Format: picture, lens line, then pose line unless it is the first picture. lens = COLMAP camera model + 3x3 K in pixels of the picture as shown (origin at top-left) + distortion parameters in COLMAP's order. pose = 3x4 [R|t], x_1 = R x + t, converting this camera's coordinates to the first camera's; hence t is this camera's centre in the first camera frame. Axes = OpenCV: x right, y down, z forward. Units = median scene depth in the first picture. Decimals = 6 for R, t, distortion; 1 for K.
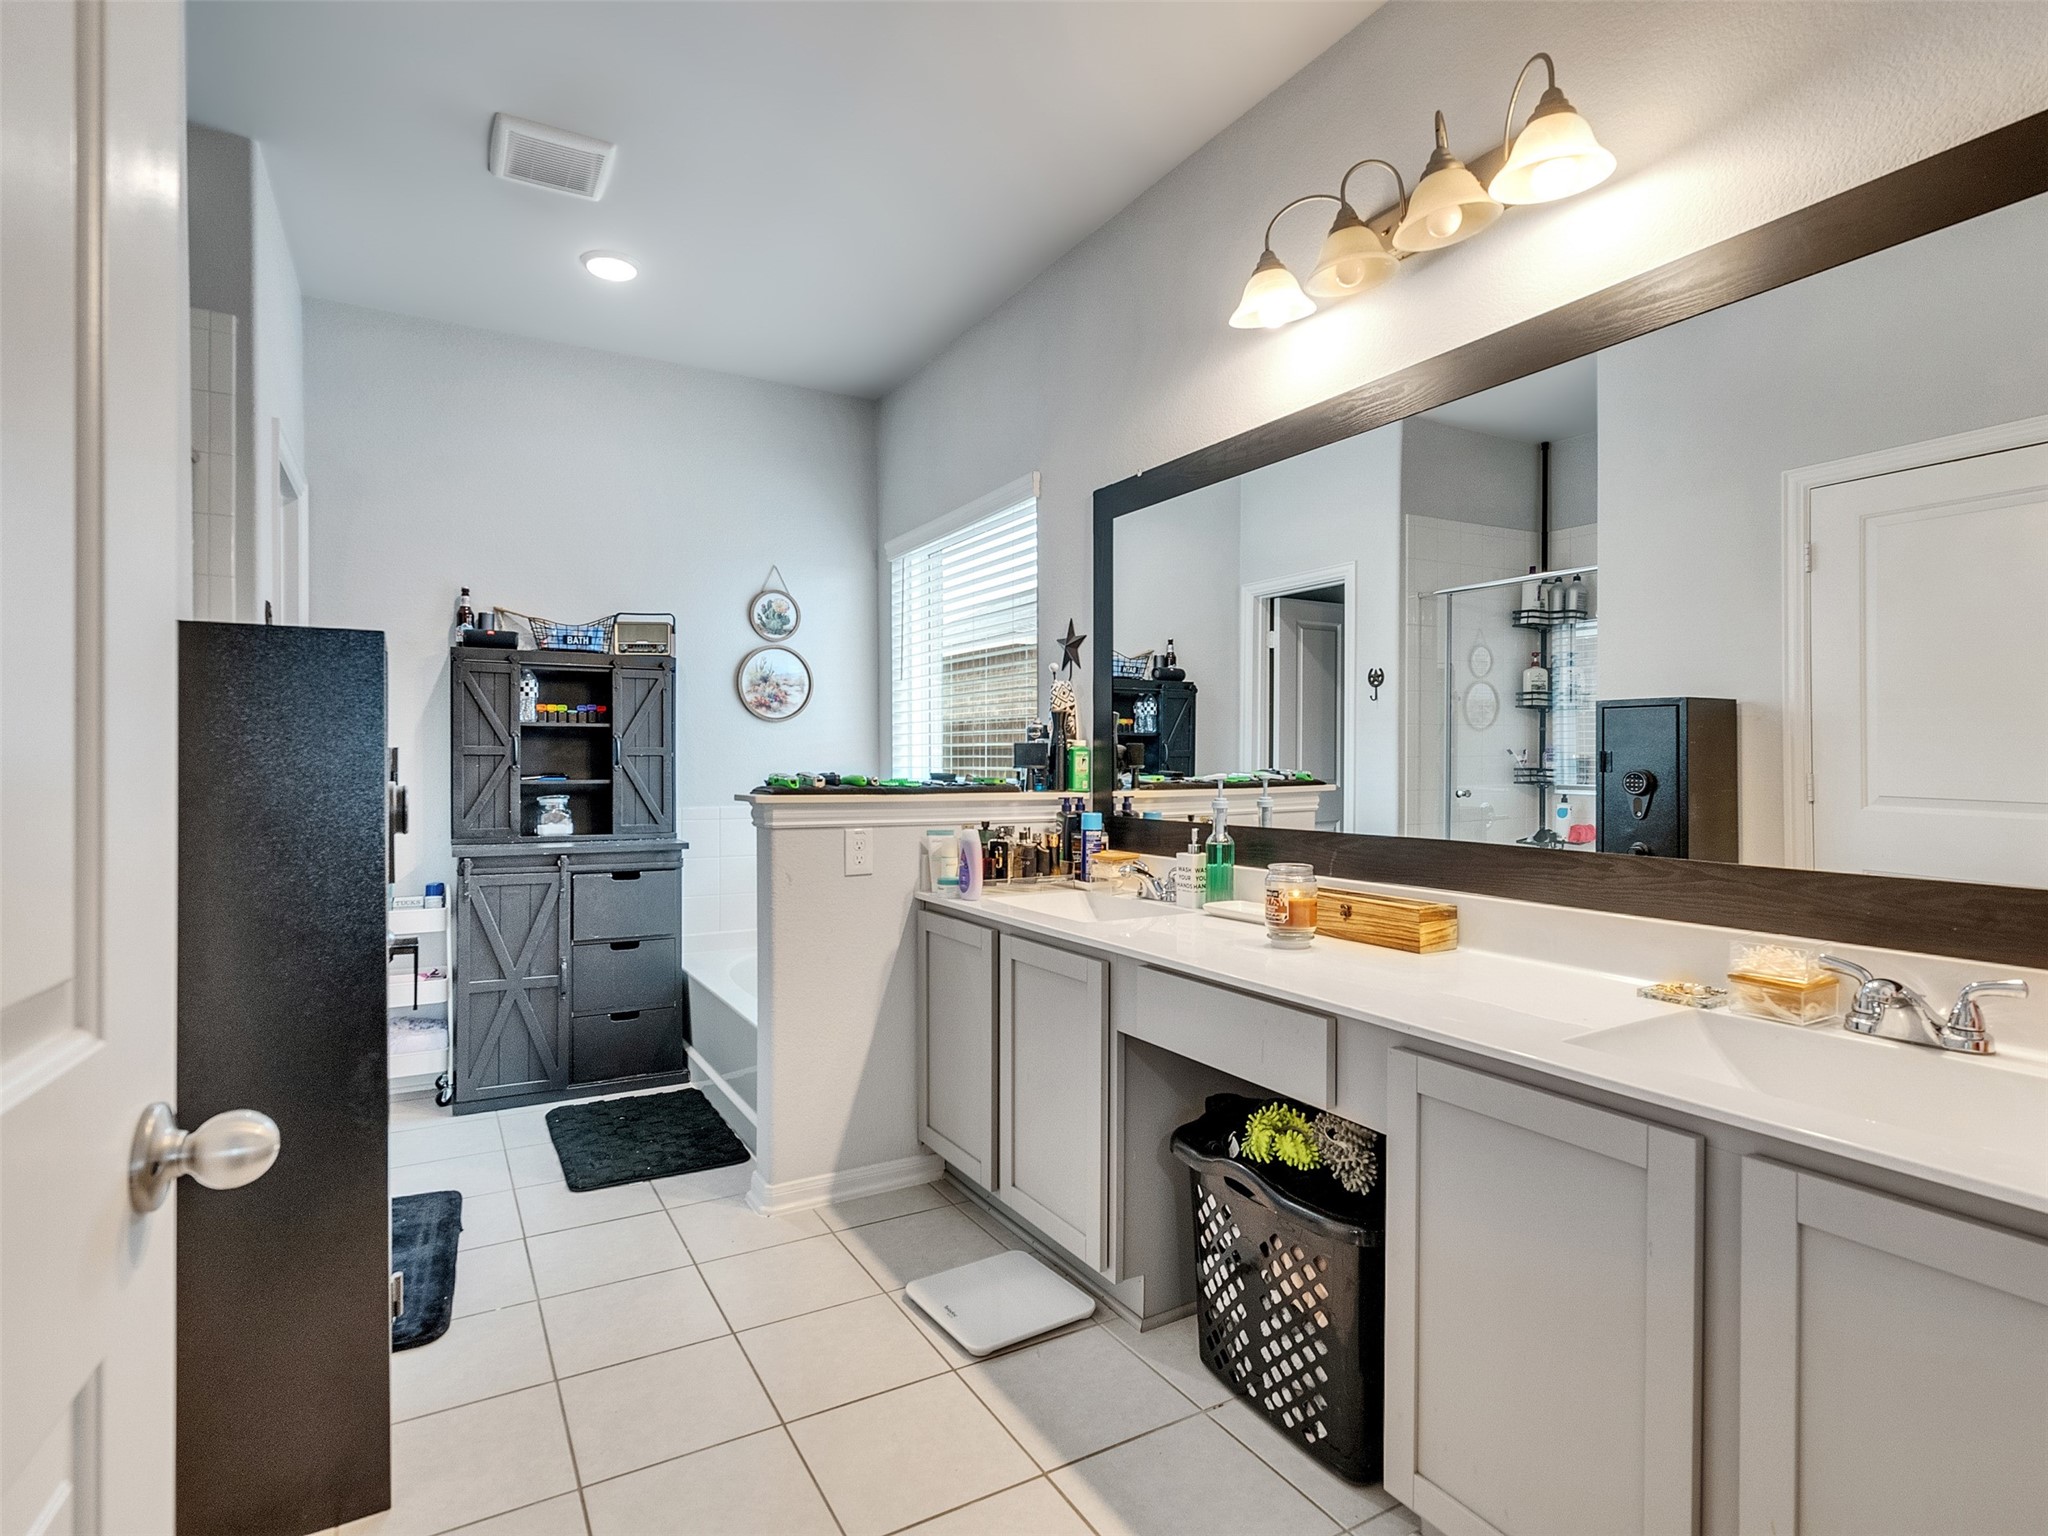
lens RADIAL K [[1039.5, 0, 1014.7], [0, 1039.5, 766.7], [0, 0, 1]] dist [0.005319, 0.001110]
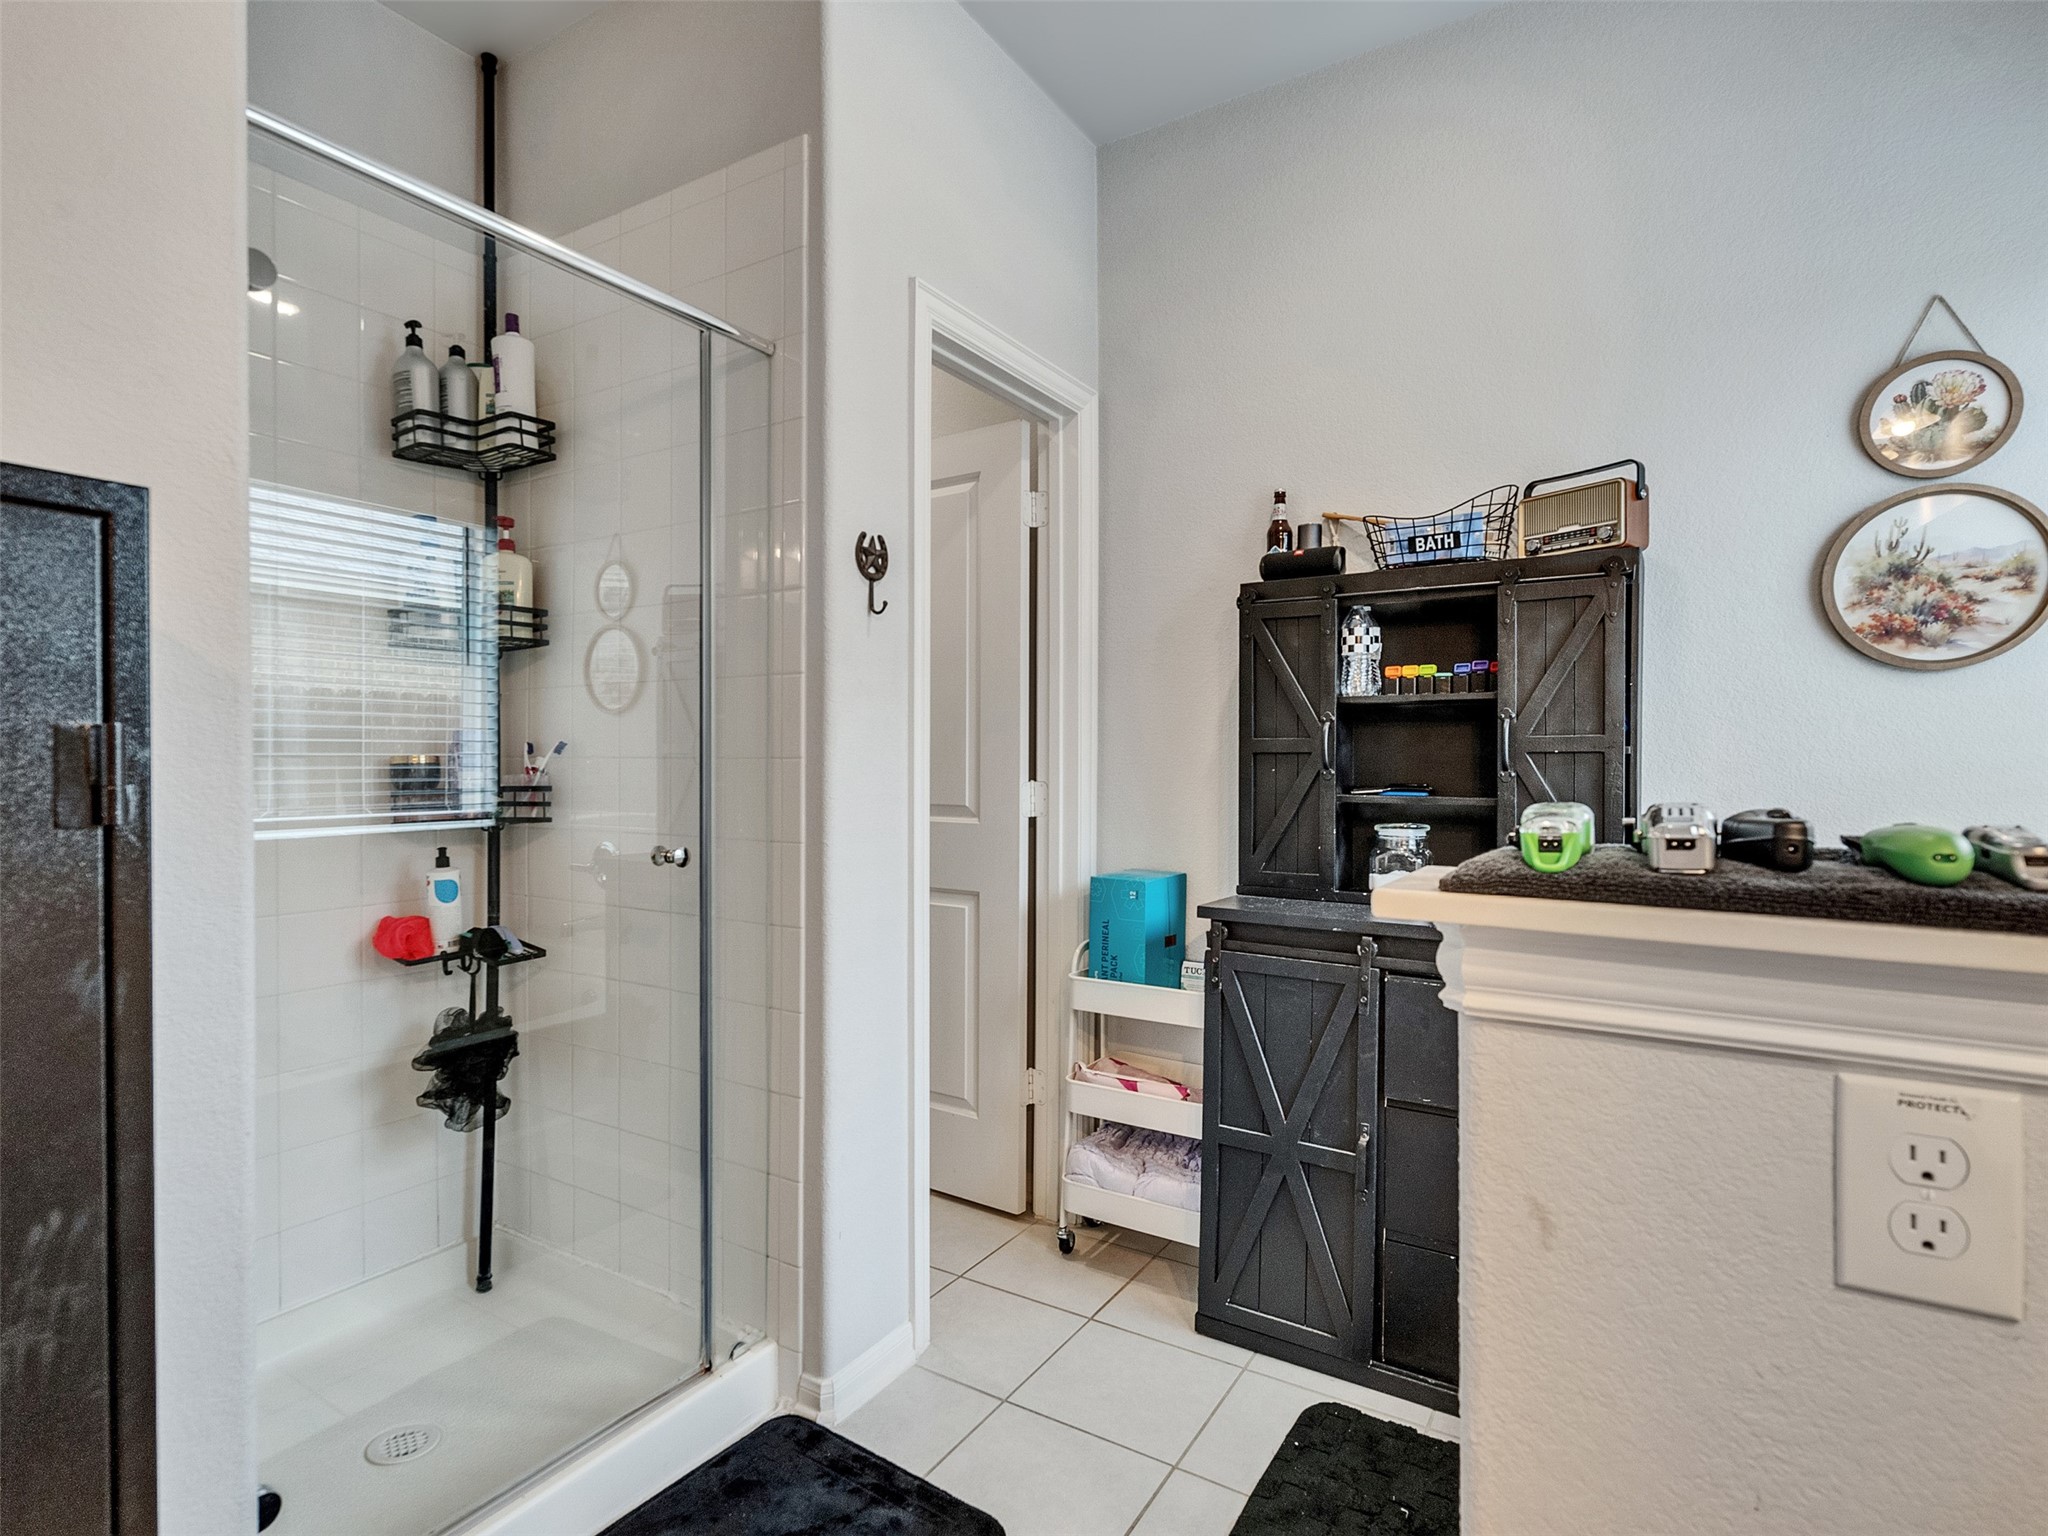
lens RADIAL K [[1039.5, 0, 1029.2], [0, 1039.5, 769.2], [0, 0, 1]] dist [0.005319, 0.001110]
pose [[0.473071, 0.006790, -0.880998, -0.037337], [-0.007565, 0.999965, 0.003645, -0.002406], [0.880992, 0.004940, 0.473106, 0.551358]]
